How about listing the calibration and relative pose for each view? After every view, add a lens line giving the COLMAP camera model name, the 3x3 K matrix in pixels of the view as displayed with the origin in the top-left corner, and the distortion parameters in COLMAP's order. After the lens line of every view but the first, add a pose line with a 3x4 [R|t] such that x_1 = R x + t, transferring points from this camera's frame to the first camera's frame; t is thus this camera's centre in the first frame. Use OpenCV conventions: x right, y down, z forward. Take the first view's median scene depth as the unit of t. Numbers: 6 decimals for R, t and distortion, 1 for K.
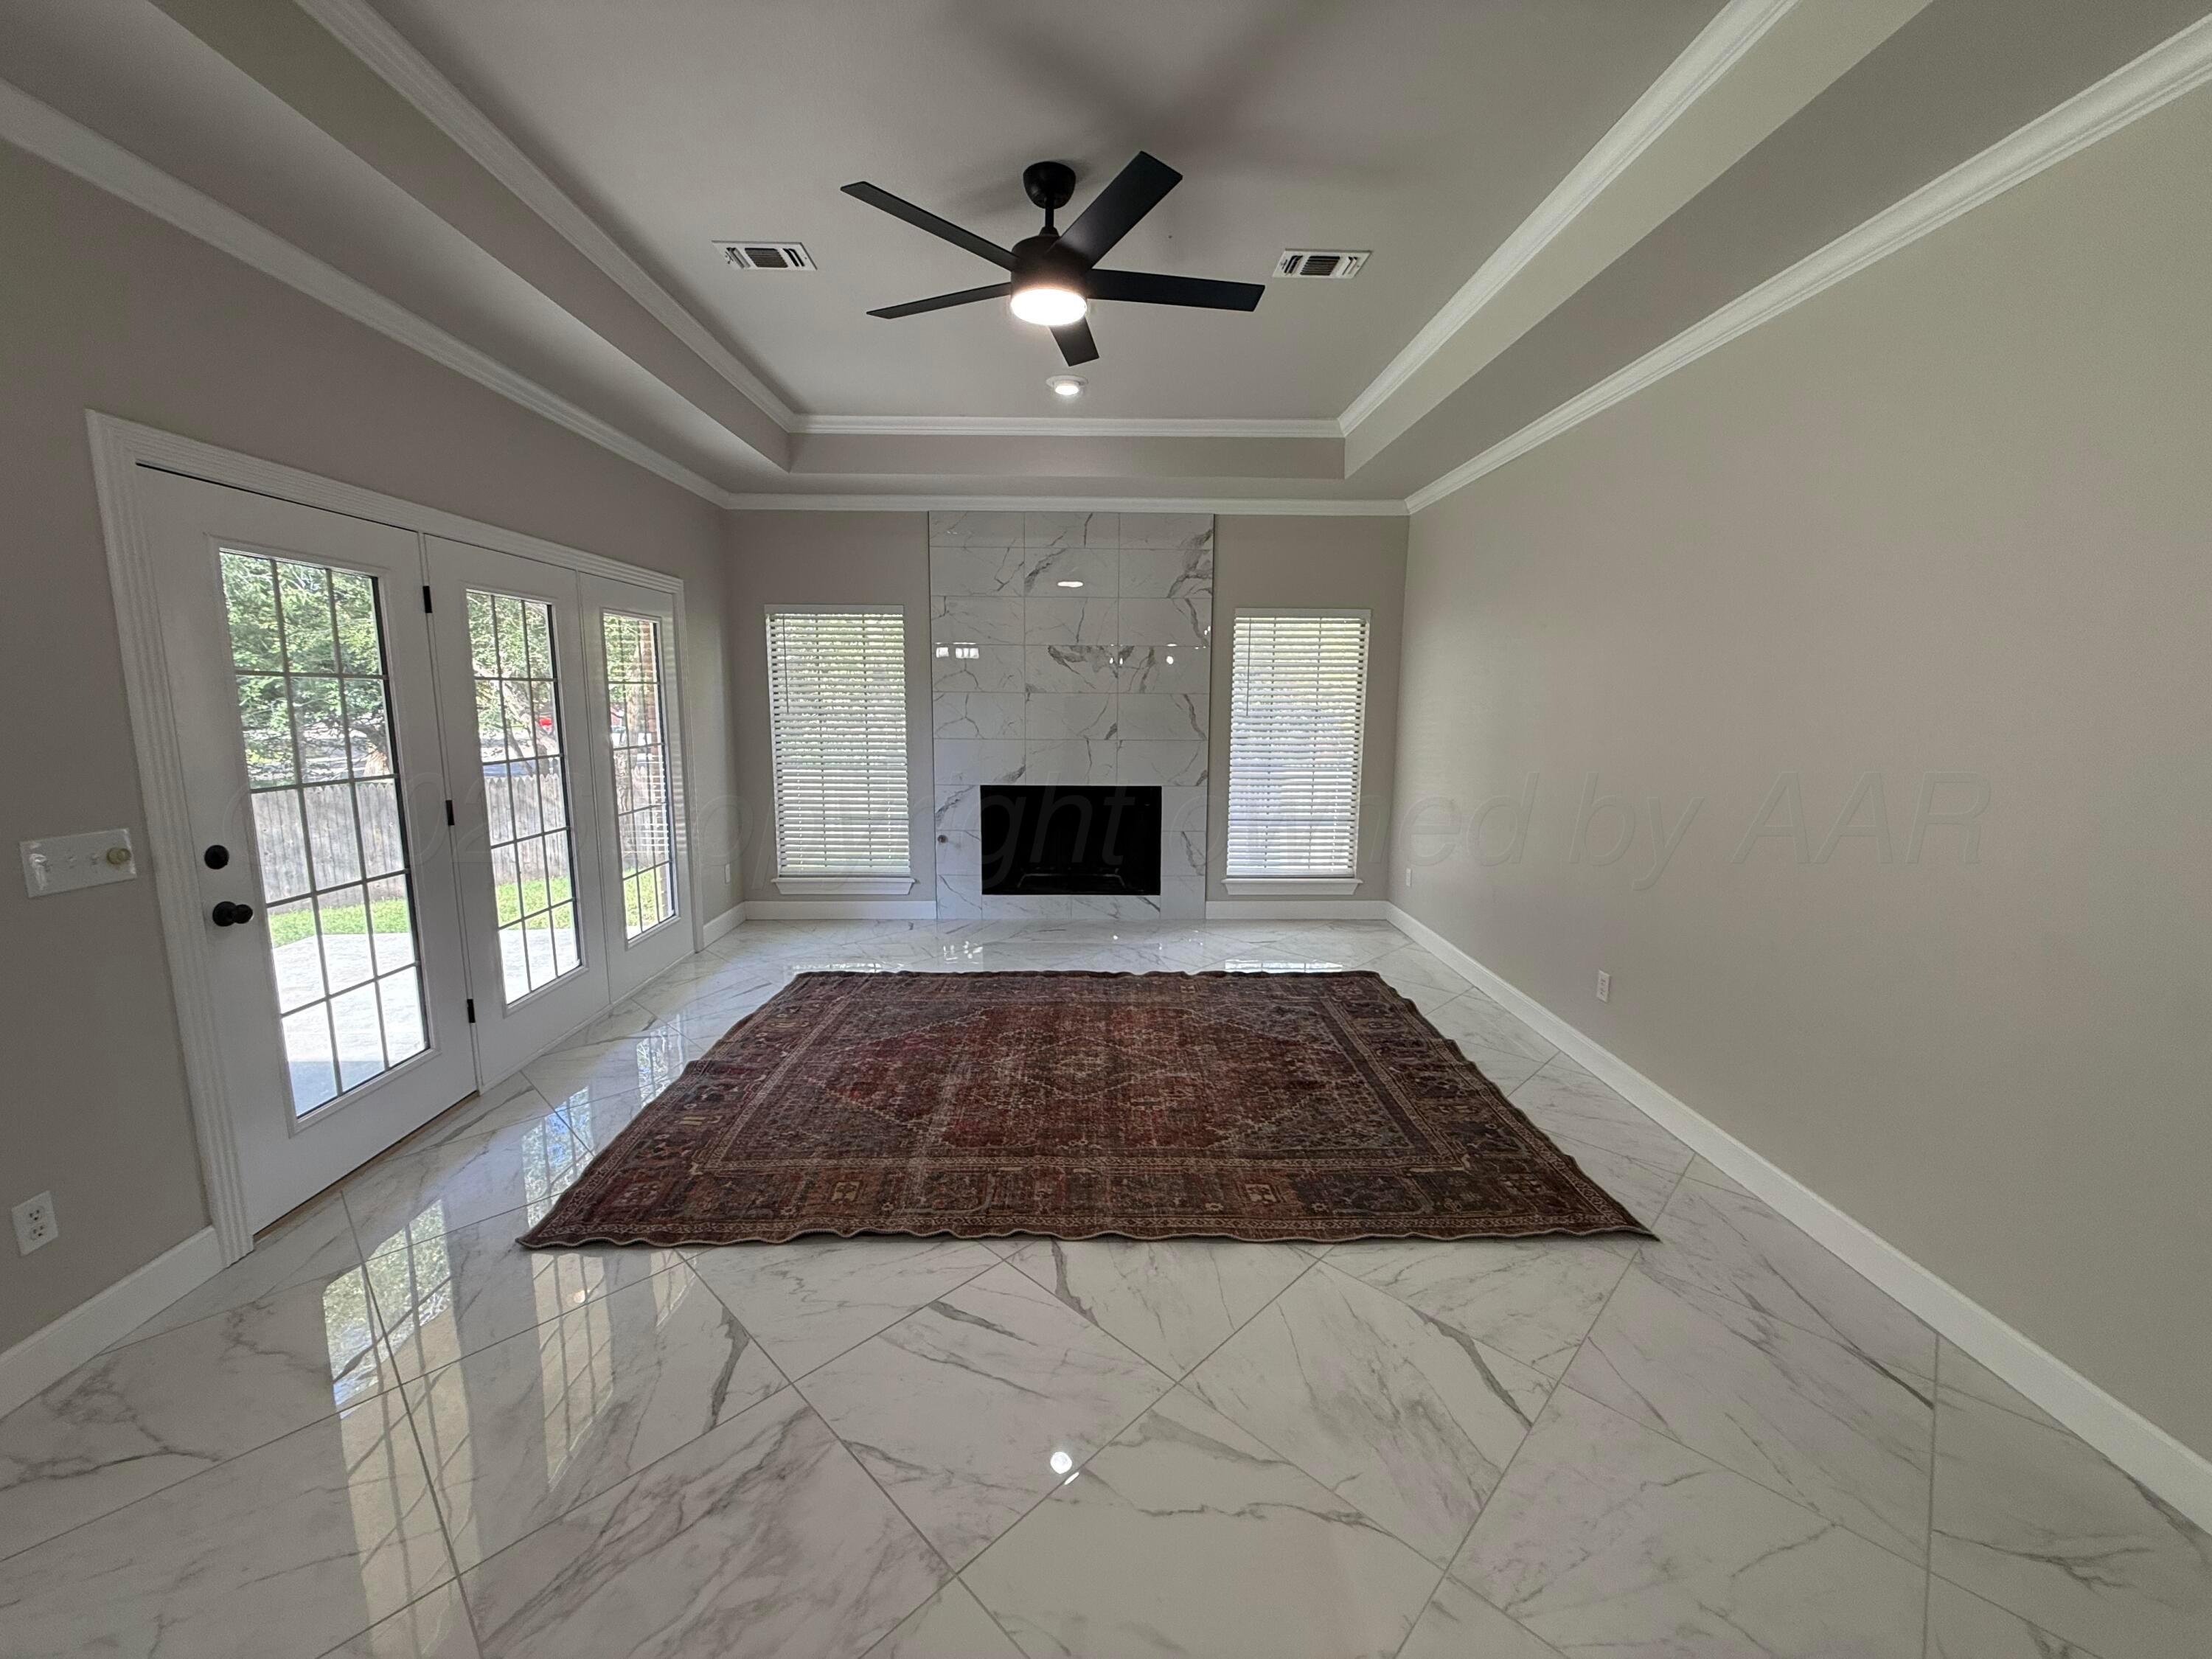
lens RADIAL K [[875.7, 0, 1097.0], [0, 875.7, 826.6], [0, 0, 1]] dist [-0.002577, 0.000305]
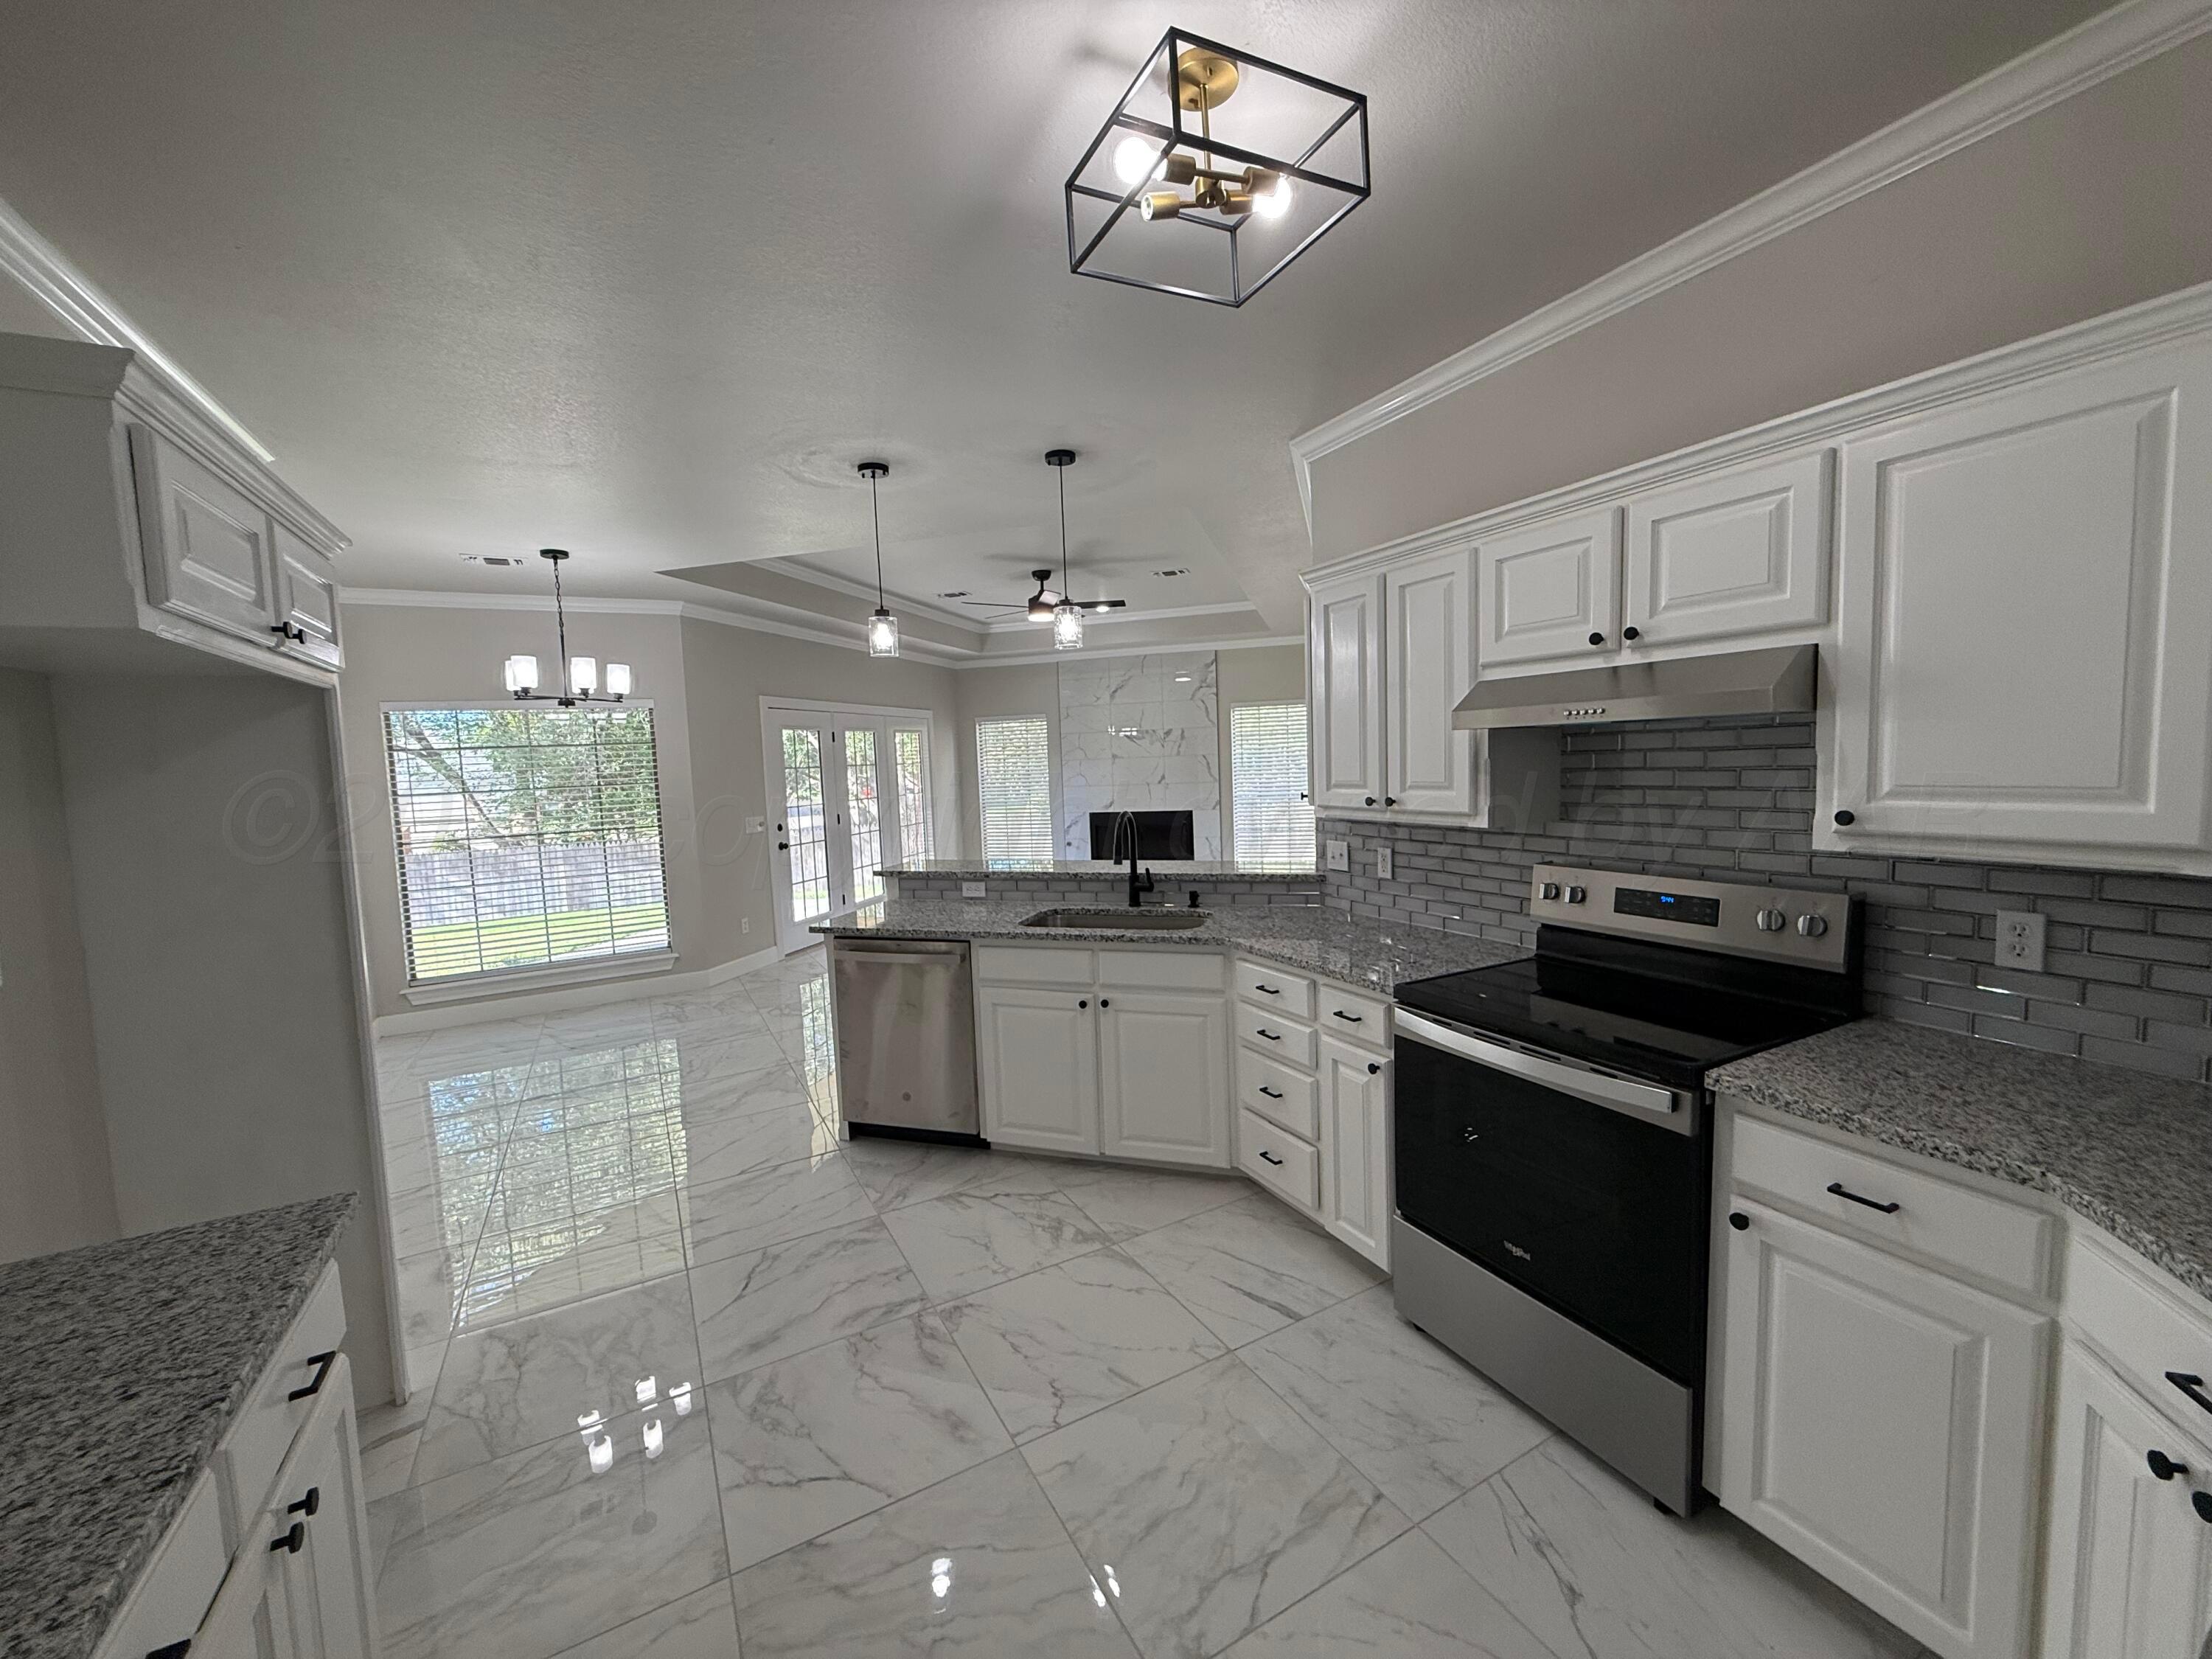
lens RADIAL K [[875.7, 0, 1097.0], [0, 875.7, 826.6], [0, 0, 1]] dist [-0.002577, 0.000305]
pose [[0.955928, -0.024641, -0.292567, 0.400106], [0.004826, 0.997656, -0.068259, 0.101931], [0.293563, 0.063839, 0.953806, -0.668999]]
